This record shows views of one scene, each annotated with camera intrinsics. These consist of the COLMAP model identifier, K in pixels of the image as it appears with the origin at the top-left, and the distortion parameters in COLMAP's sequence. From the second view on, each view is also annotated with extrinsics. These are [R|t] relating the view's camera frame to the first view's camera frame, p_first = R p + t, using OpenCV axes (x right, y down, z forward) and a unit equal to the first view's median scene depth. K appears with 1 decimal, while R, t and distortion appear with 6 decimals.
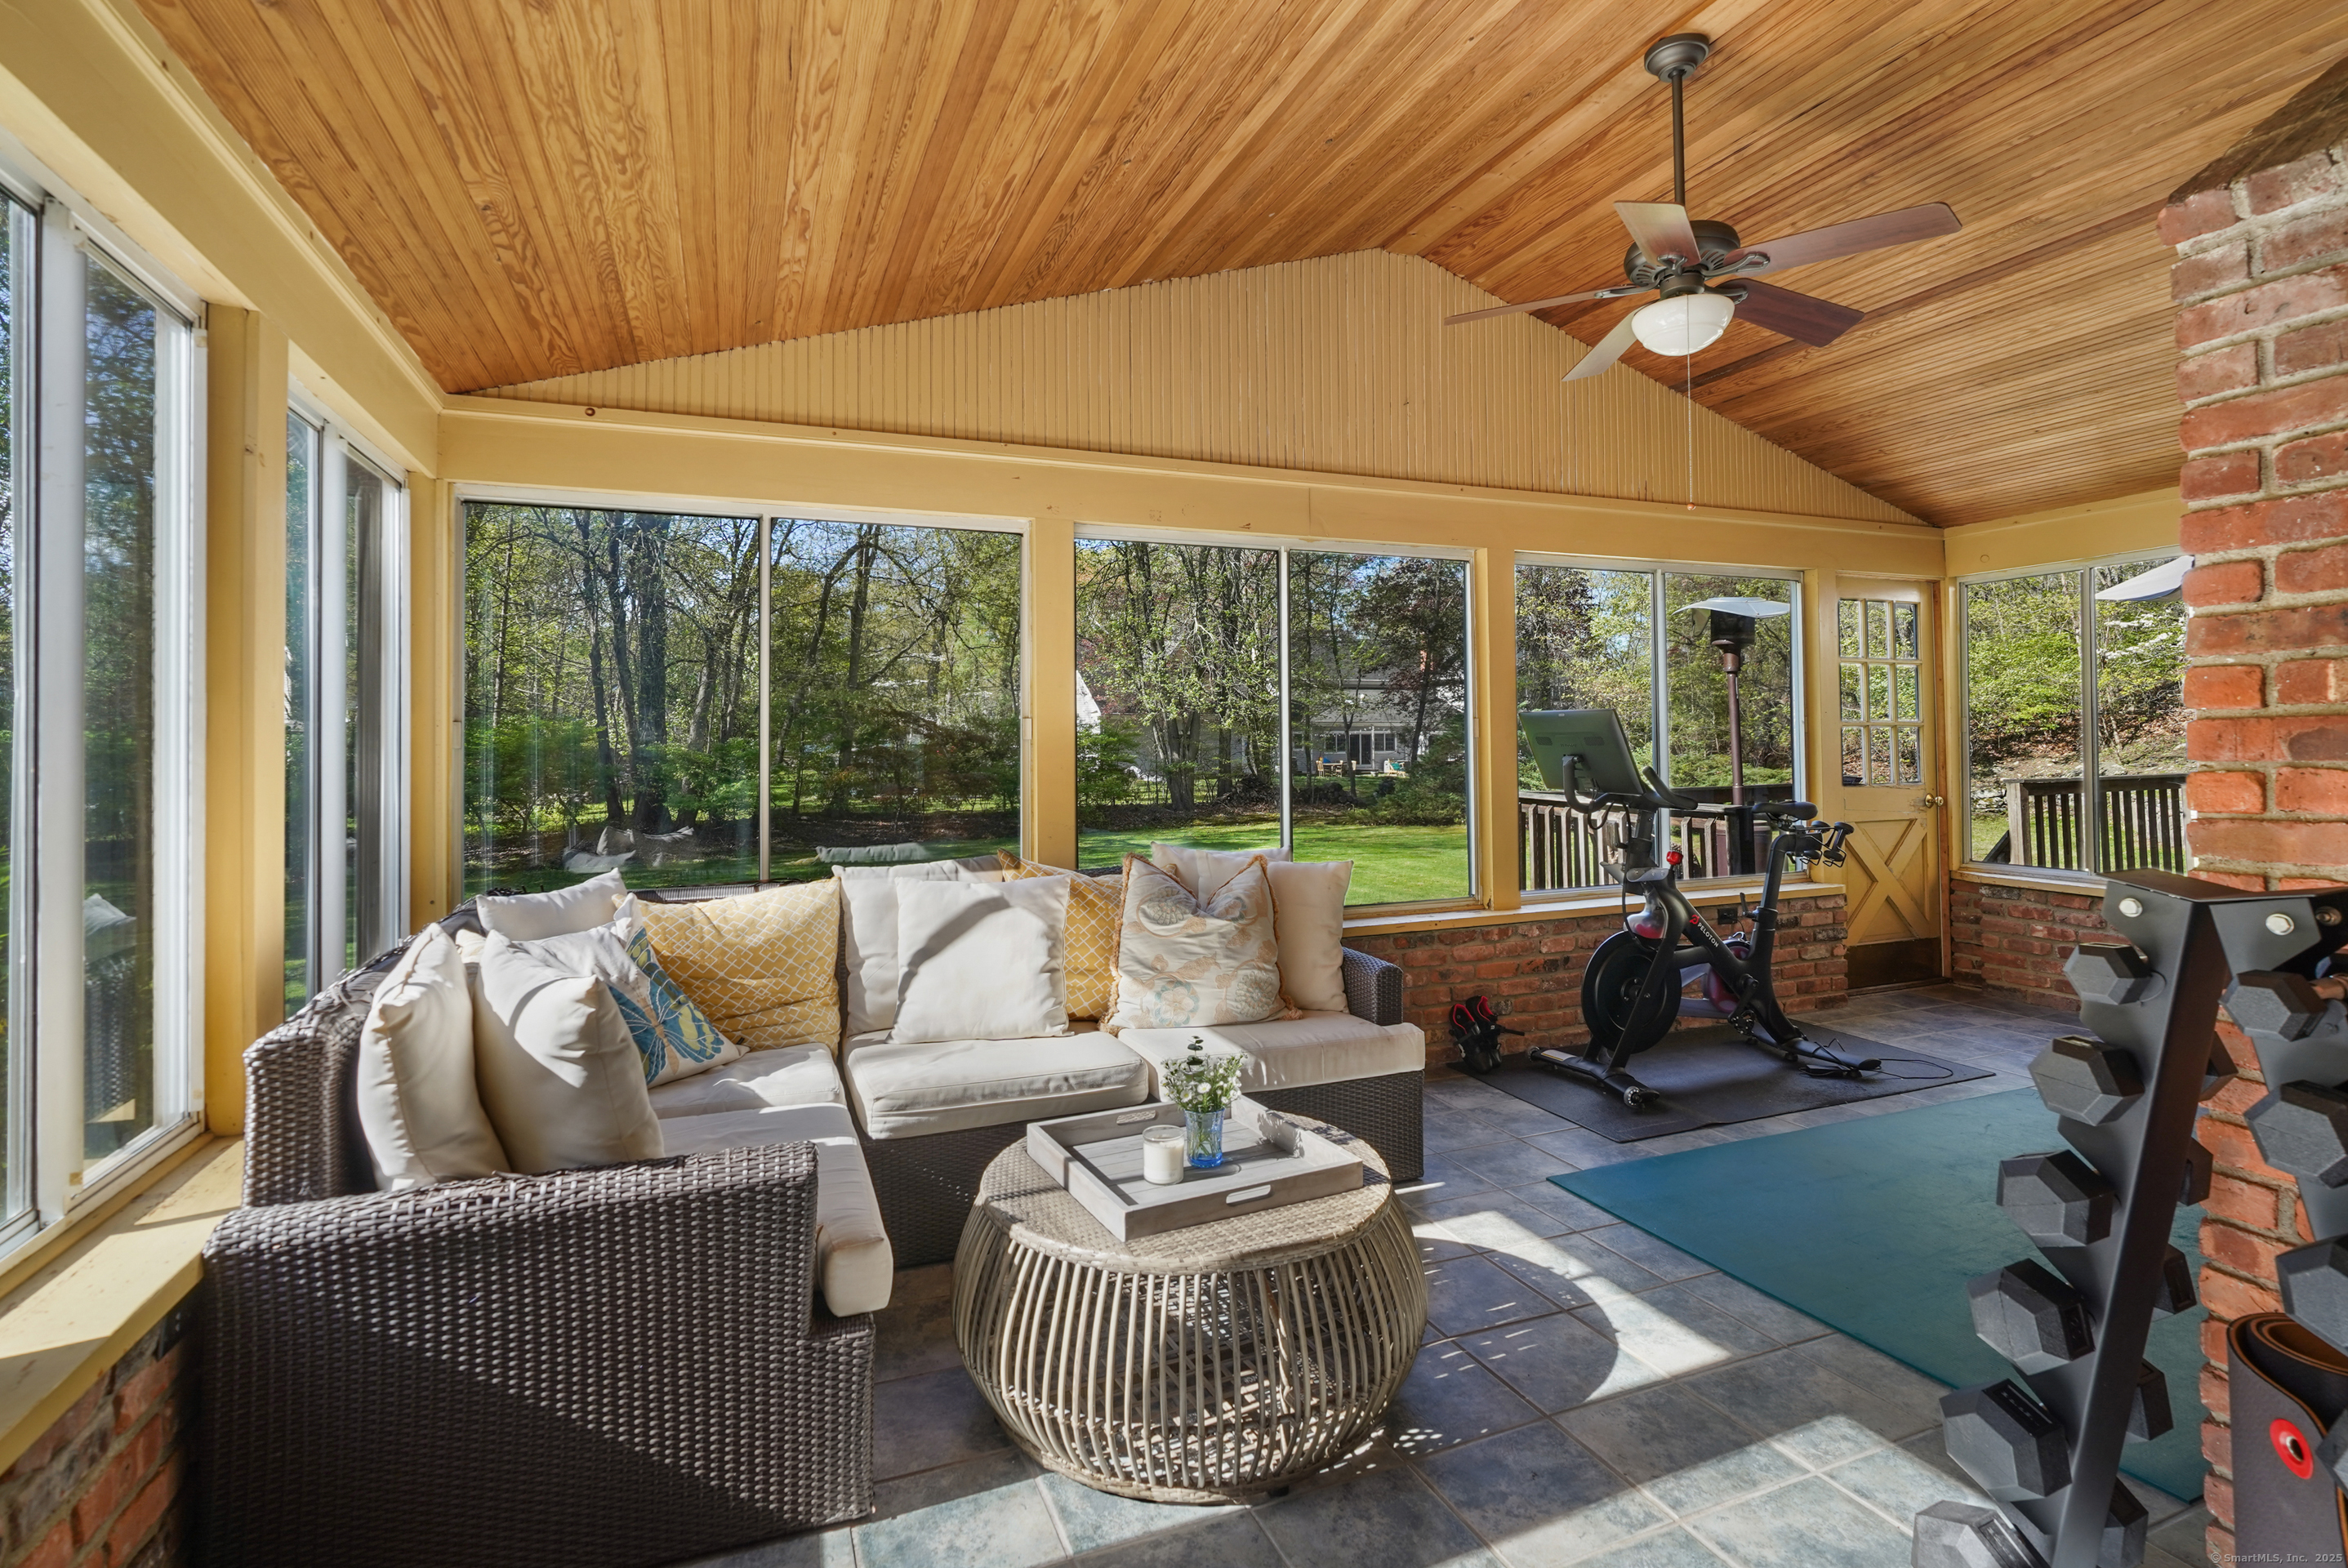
lens RADIAL K [[1108.3, 0, 1176.9], [0, 1108.3, 741.1], [0, 0, 1]] dist [-0.004369, -0.000520]
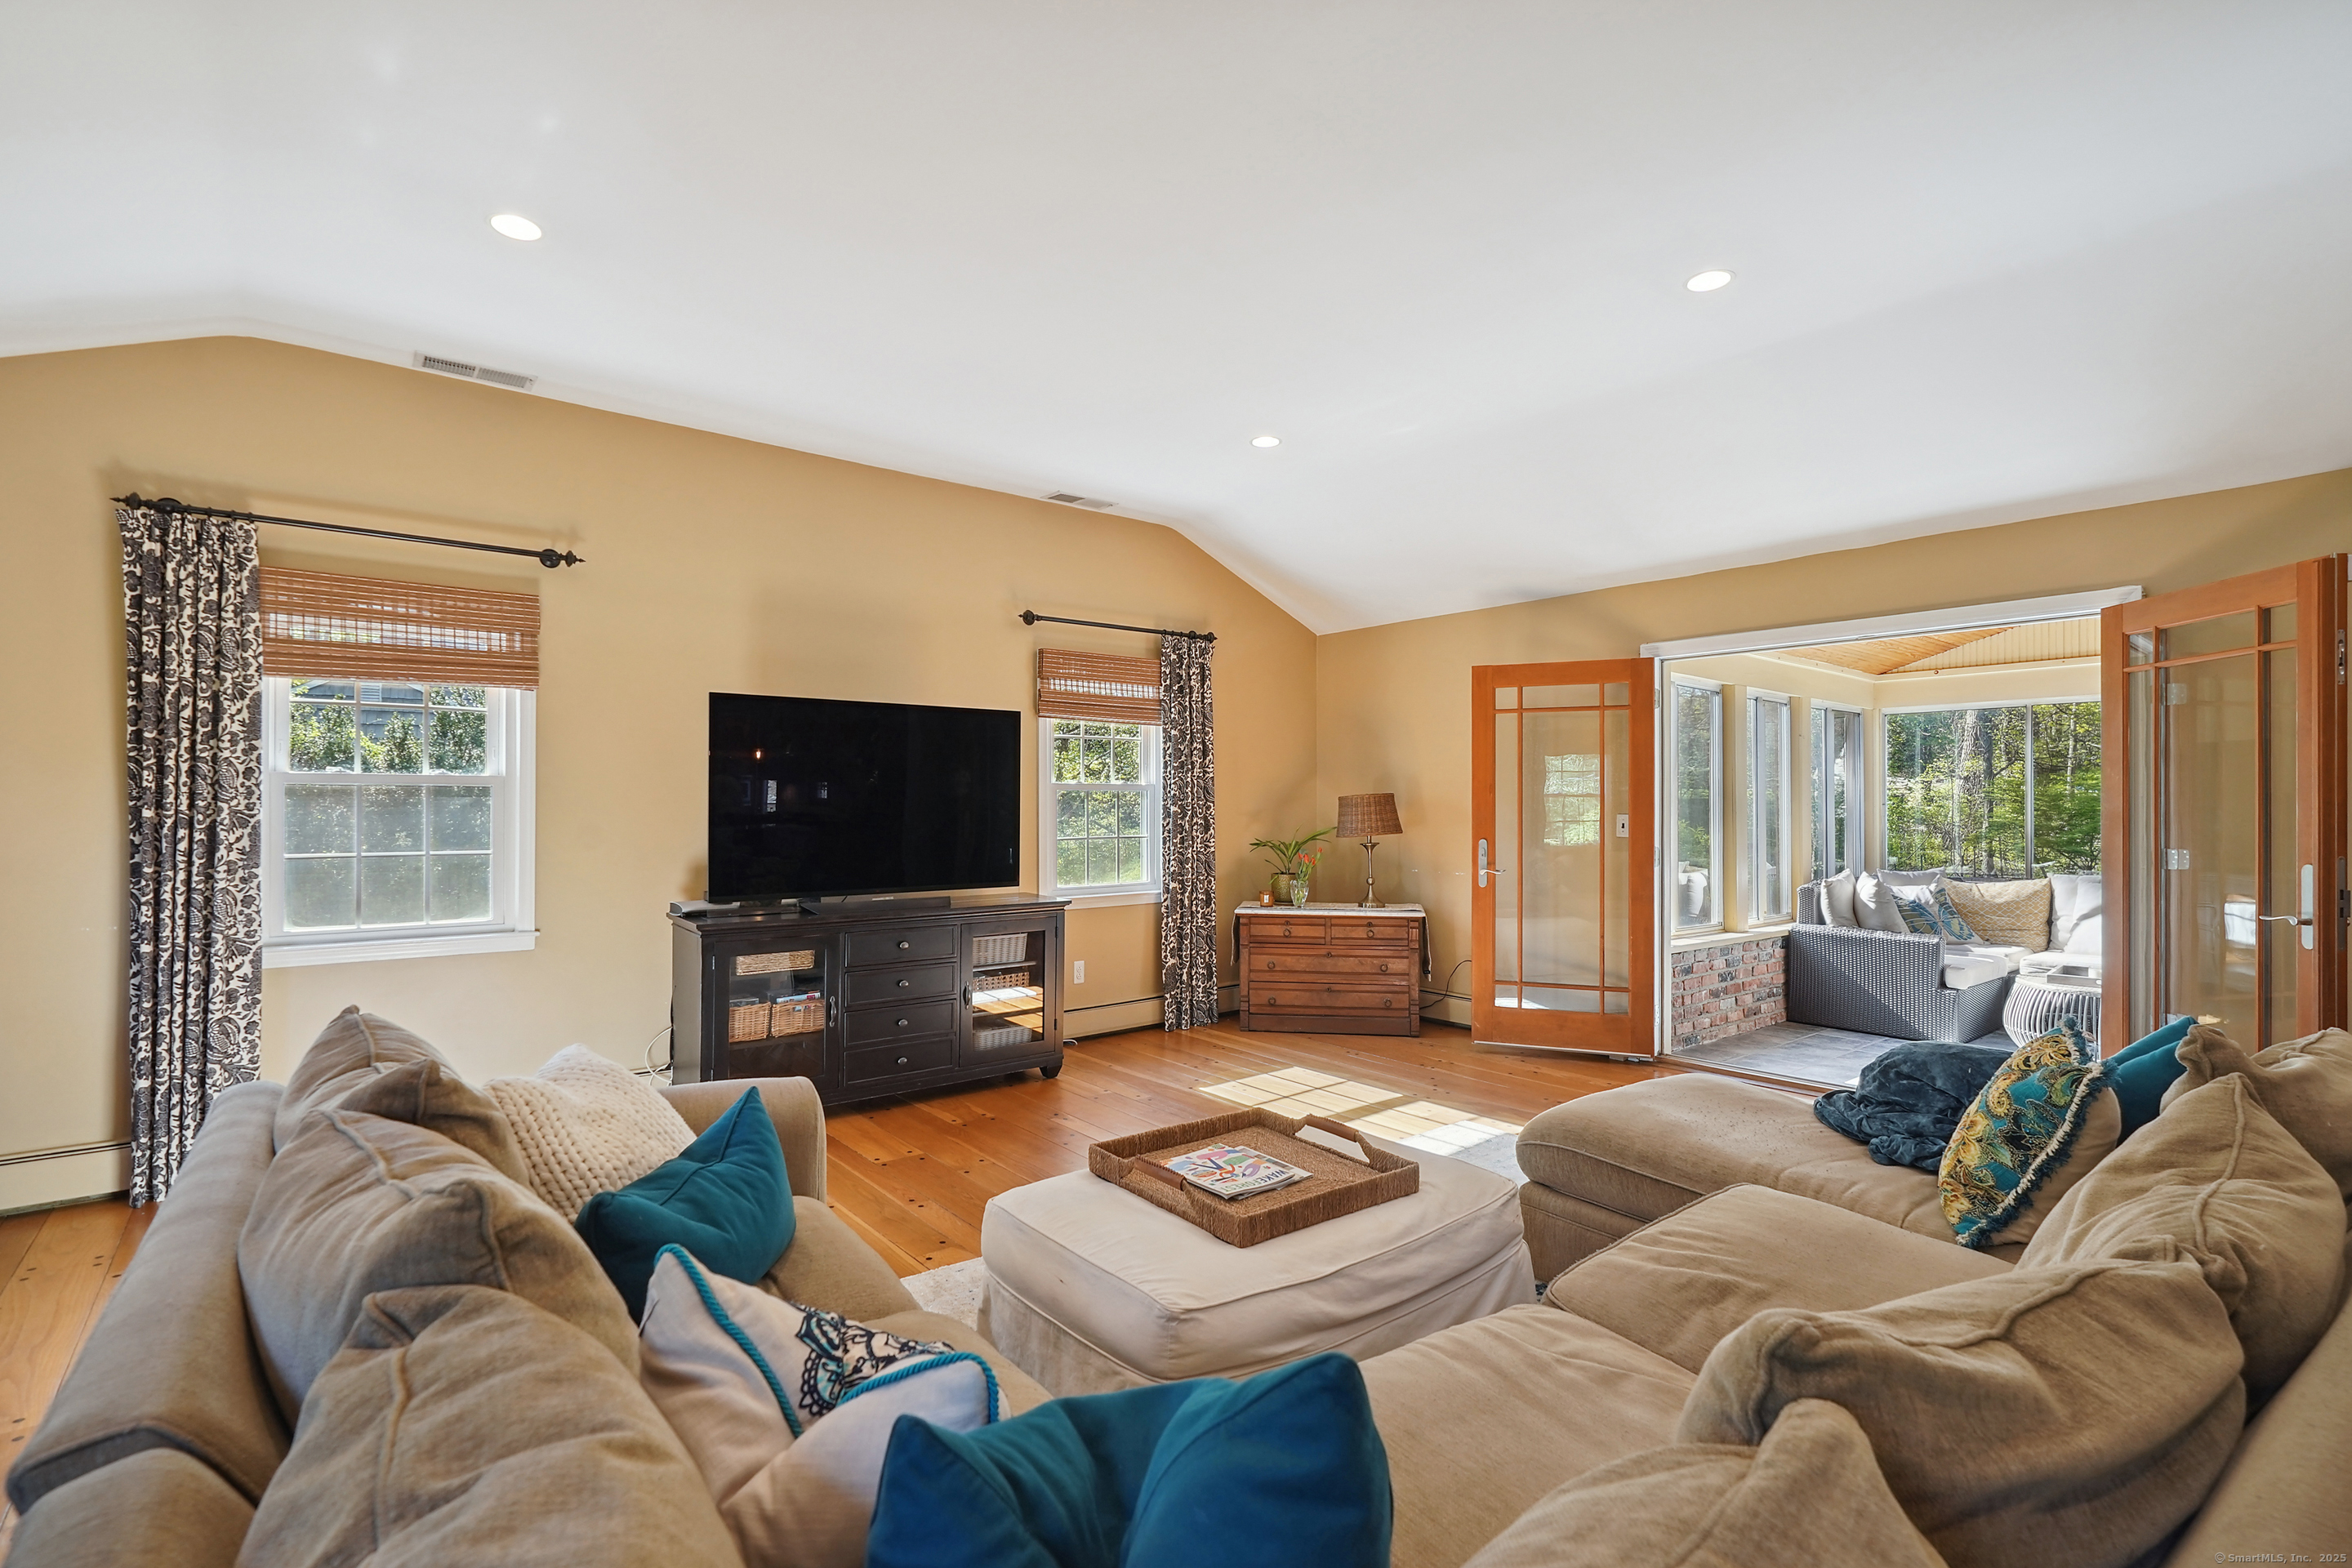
lens RADIAL K [[1085.9, 0, 1172.1], [0, 1085.9, 775.8], [0, 0, 1]] dist [-0.009934, 0.004871]
pose [[0.299375, -0.016063, -0.954000, 1.125205], [0.001371, 0.999864, -0.016405, -0.040974], [0.954135, 0.003603, 0.299356, -1.185968]]
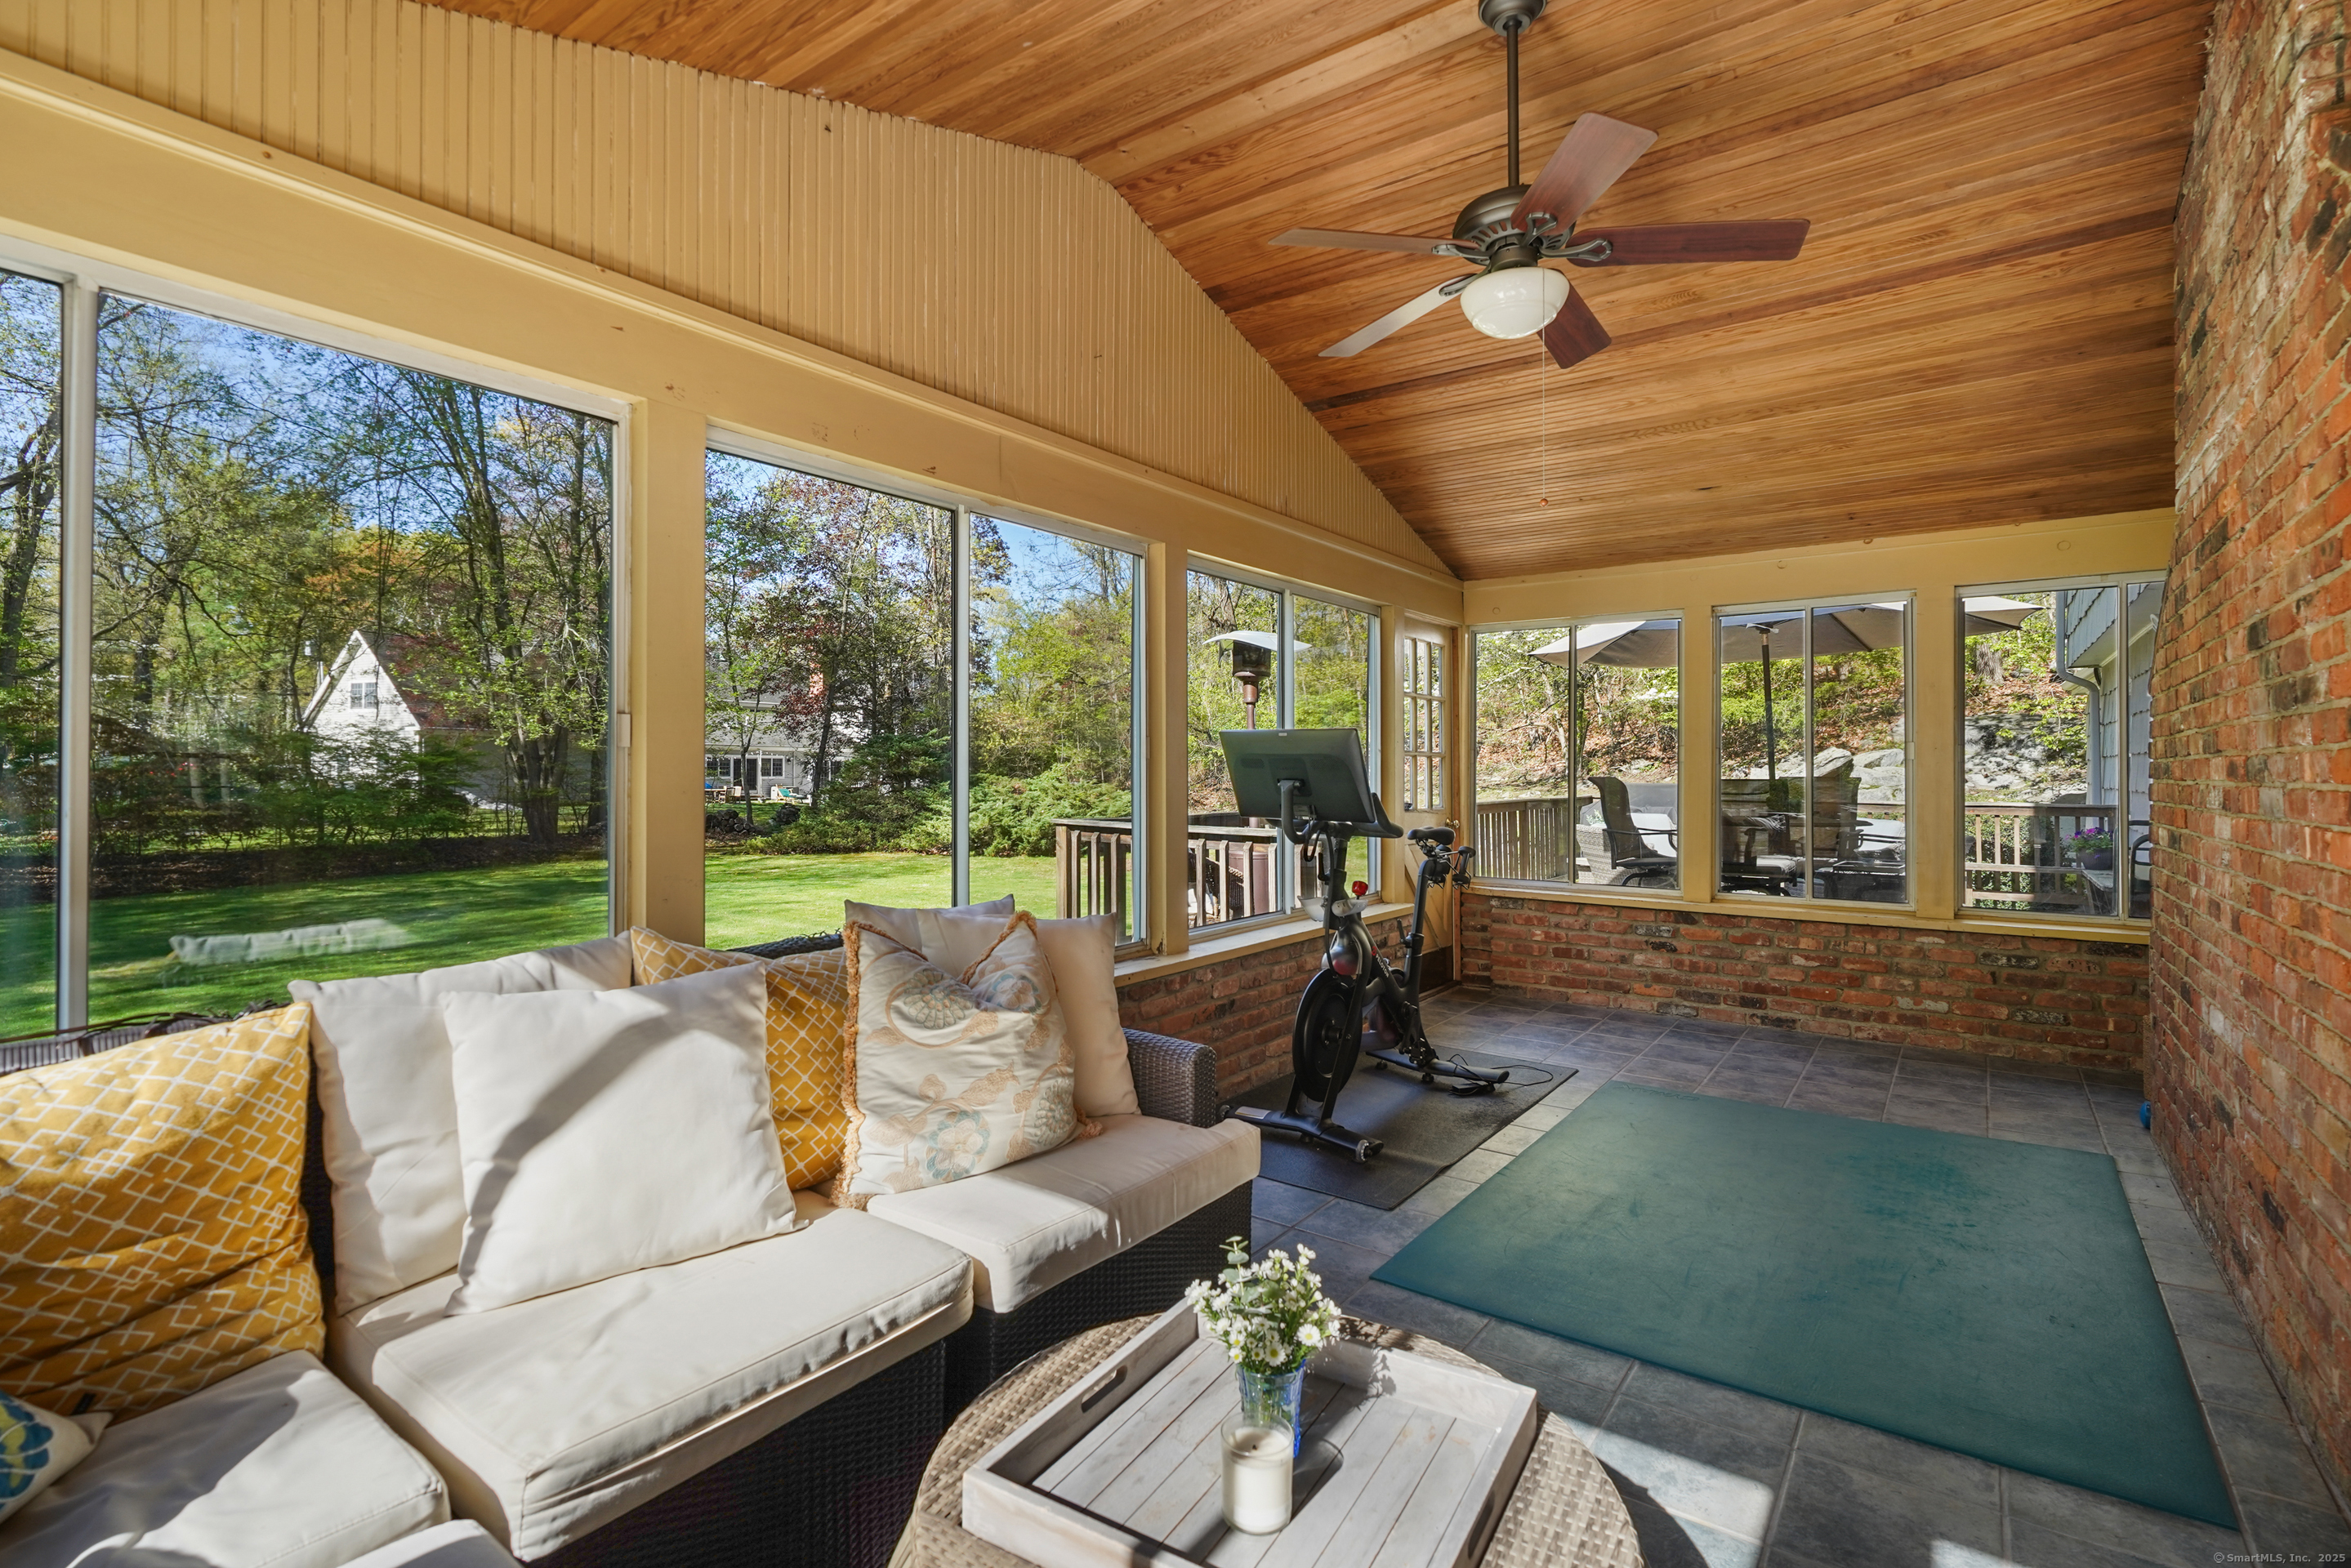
lens RADIAL K [[1085.3, 0, 1171.6], [0, 1085.3, 775.9], [0, 0, 1]] dist [-0.009934, 0.004871]
pose [[0.853496, 0.010436, 0.520995, -0.213221], [-0.014196, 0.999894, 0.003227, 0.009687], [-0.520907, -0.010150, 0.853553, 0.345827]]
